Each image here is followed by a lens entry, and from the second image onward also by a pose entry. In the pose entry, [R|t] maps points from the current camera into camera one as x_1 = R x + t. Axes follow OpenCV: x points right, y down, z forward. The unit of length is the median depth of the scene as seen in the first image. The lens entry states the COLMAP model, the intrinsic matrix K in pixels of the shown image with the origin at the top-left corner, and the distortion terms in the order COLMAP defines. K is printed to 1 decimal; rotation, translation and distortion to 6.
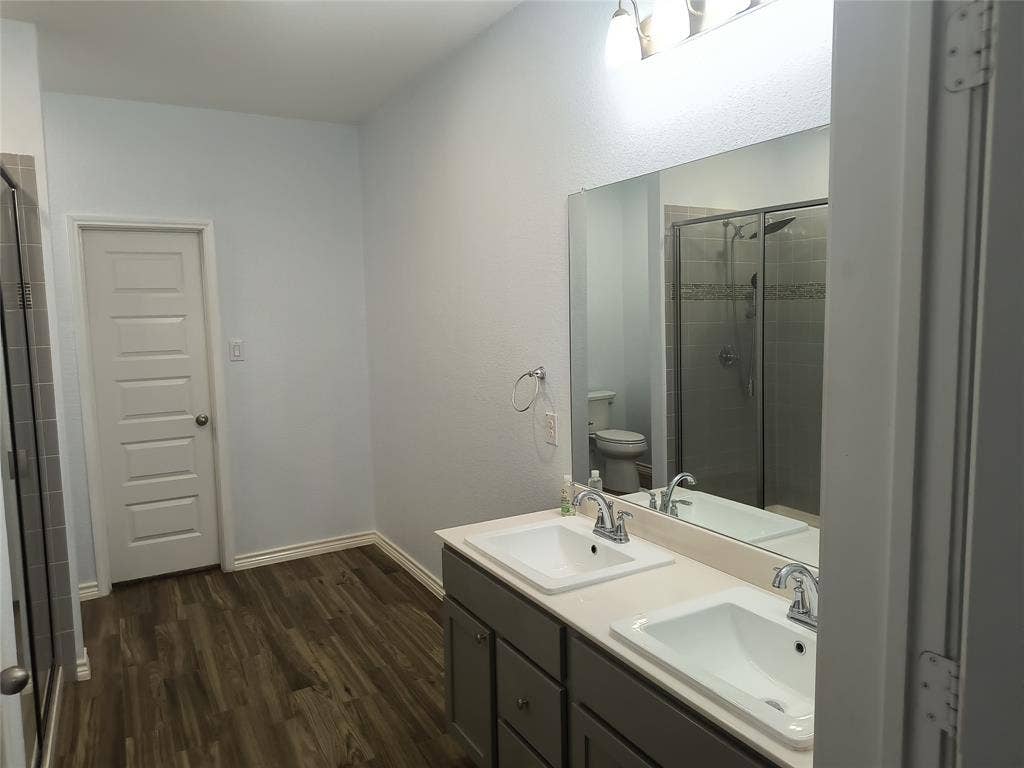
lens RADIAL K [[708.3, 0, 512.0], [0, 708.3, 384.0], [0, 0, 1]] dist [0.005127, -0.003201]
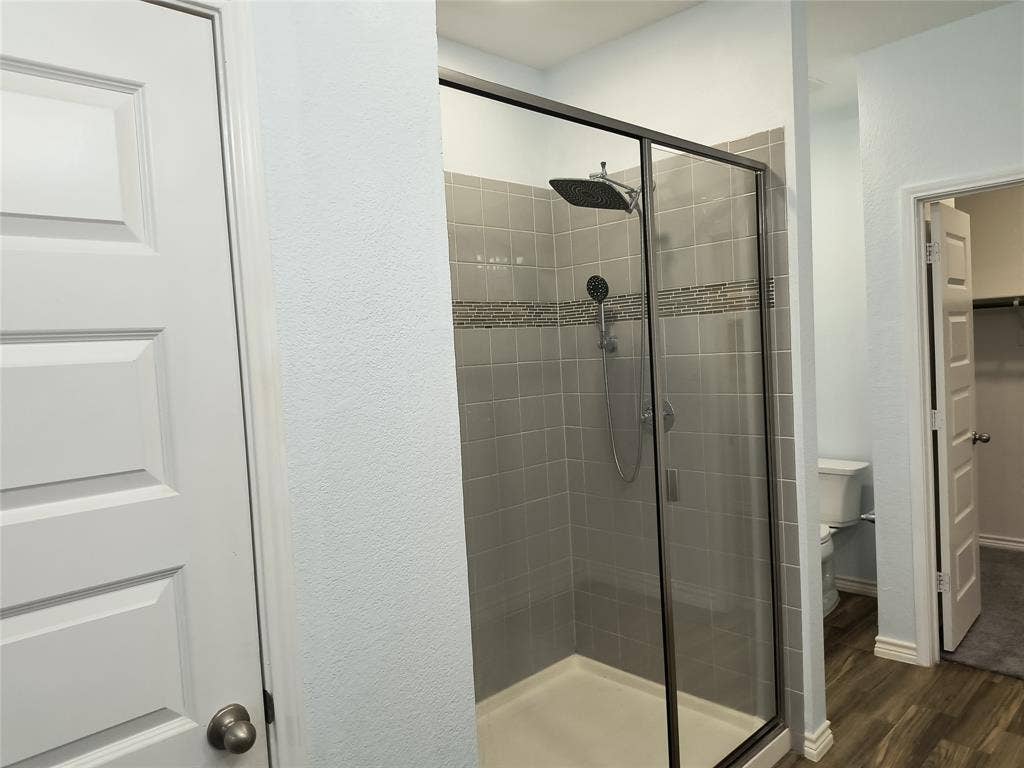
lens RADIAL K [[708.3, 0, 512.0], [0, 708.3, 384.0], [0, 0, 1]] dist [0.005127, -0.003201]
pose [[0.238090, 0.055774, -0.969640, 0.068180], [-0.052659, 0.997623, 0.044454, -0.026529], [0.969814, 0.040476, 0.240461, 0.377295]]
